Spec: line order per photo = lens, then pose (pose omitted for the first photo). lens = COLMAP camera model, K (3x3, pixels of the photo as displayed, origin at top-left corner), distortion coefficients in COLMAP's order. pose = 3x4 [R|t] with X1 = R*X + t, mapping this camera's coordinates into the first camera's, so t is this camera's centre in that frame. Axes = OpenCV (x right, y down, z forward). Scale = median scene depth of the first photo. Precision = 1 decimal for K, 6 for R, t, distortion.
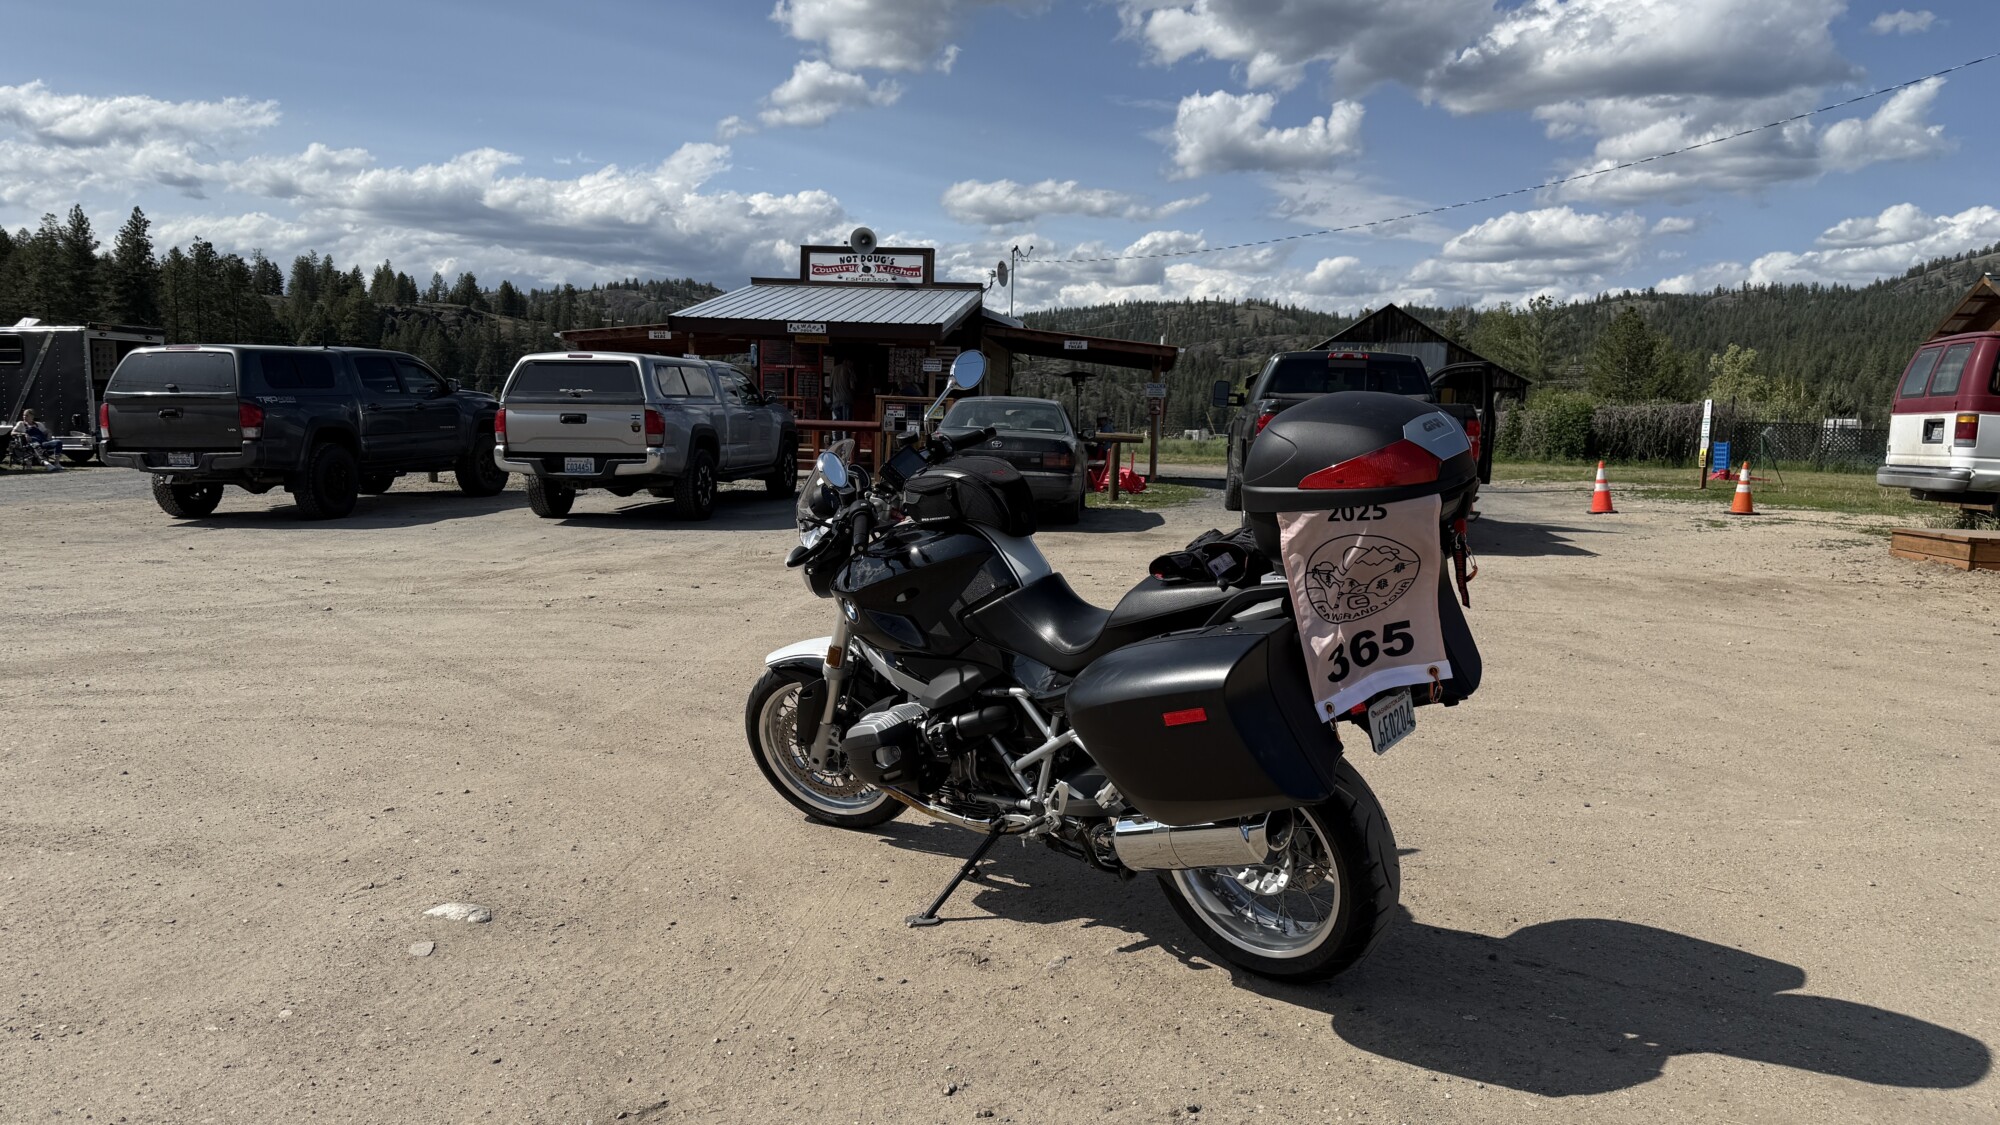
lens RADIAL K [[1421.0, 0, 998.9], [0, 1421.0, 579.5], [0, 0, 1]] dist [0.063801, -0.044660]
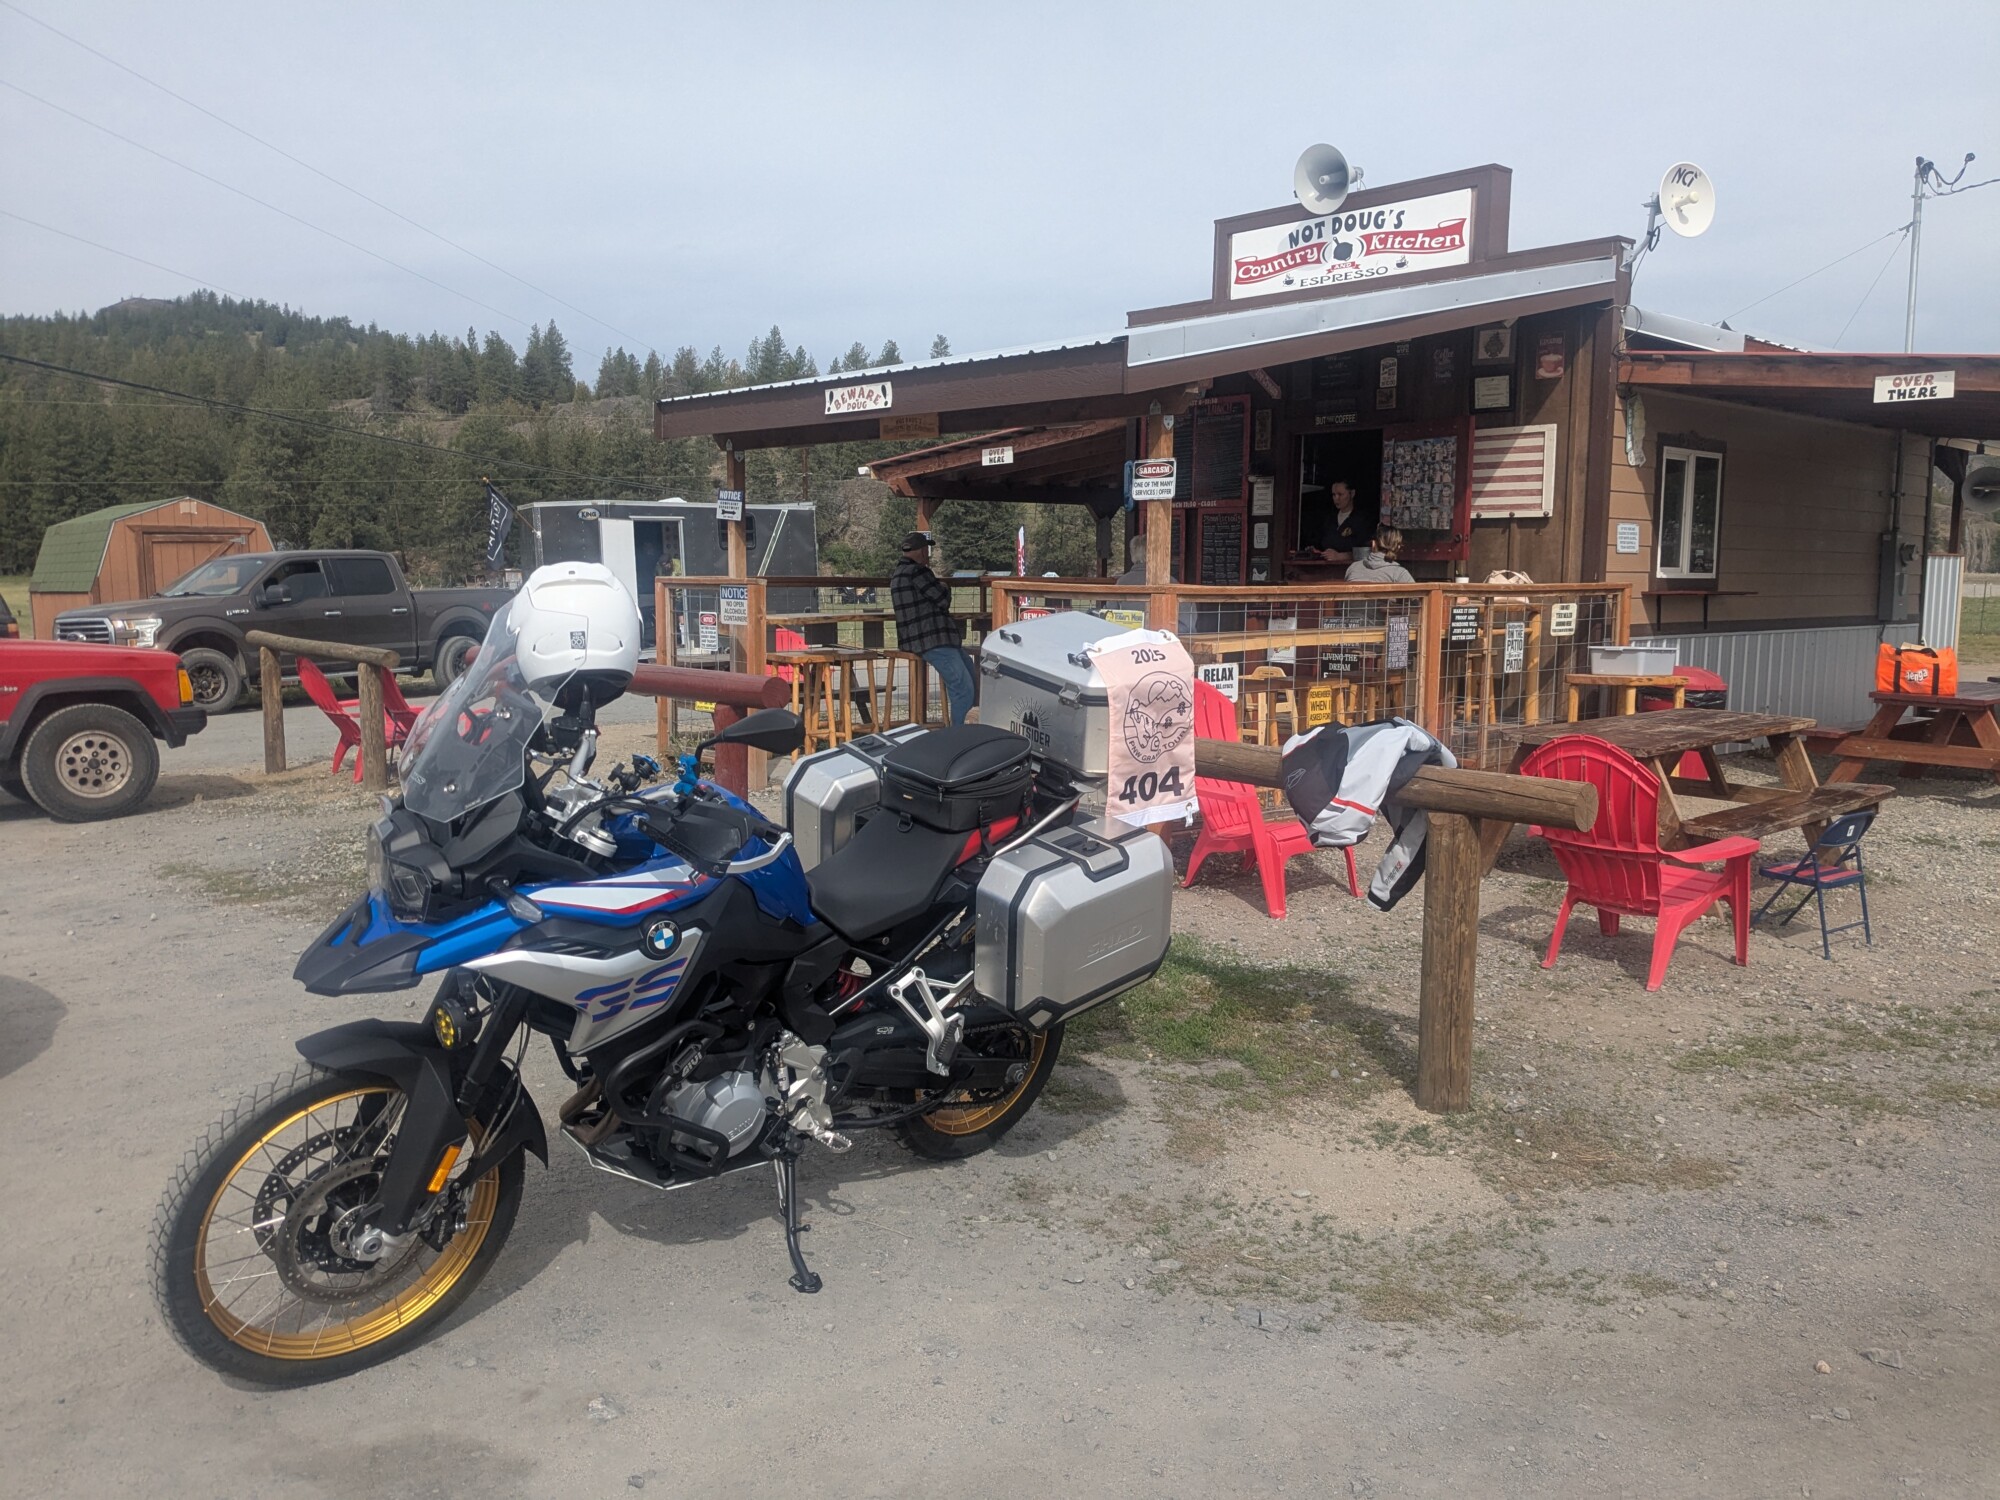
lens RADIAL K [[1566.9, 0, 1021.4], [0, 1566.9, 760.9], [0, 0, 1]] dist [0.035892, -0.059202]
pose [[0.753298, 0.056992, -0.655205, 0.035120], [-0.053362, 0.998250, 0.025479, -0.020905], [0.655511, 0.015770, 0.755021, 0.156939]]
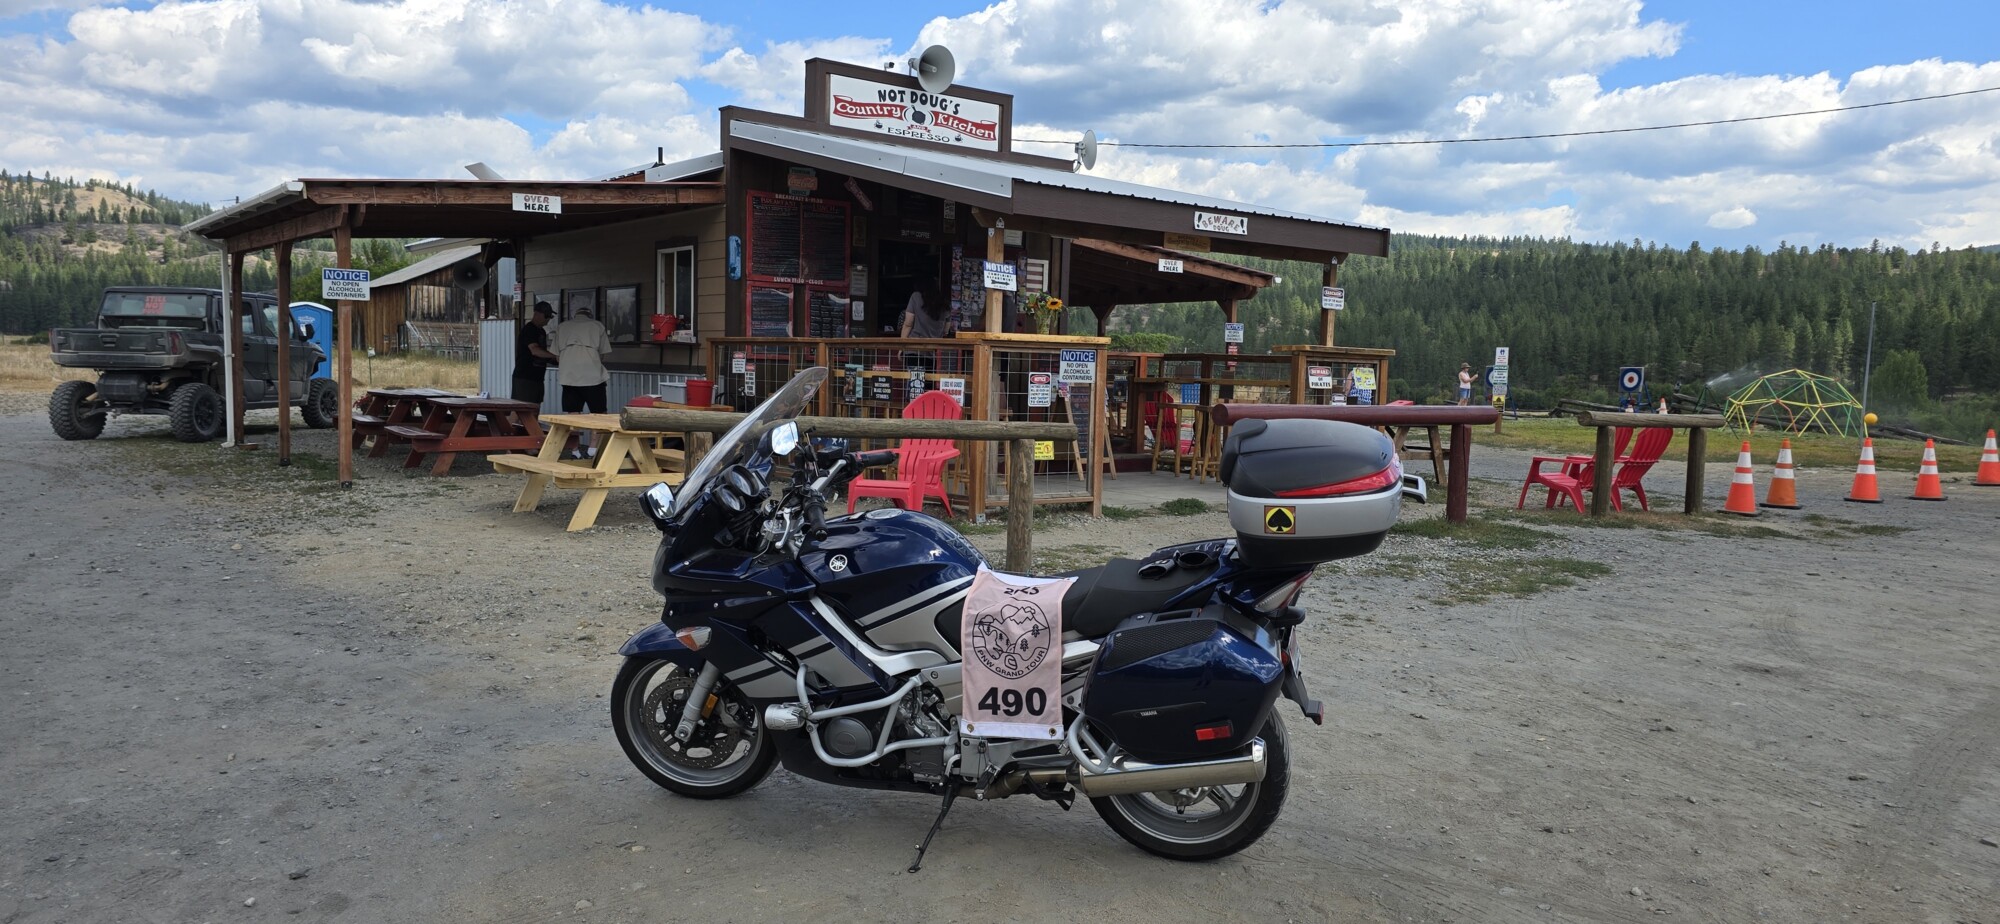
lens RADIAL K [[1339.2, 0, 1025.4], [0, 1339.2, 489.5], [0, 0, 1]] dist [0.031308, -0.008617]
pose [[0.713043, -0.070446, 0.697572, -0.115620], [0.063199, 0.997347, 0.036119, -0.021877], [-0.698266, 0.018332, 0.715604, 0.150947]]
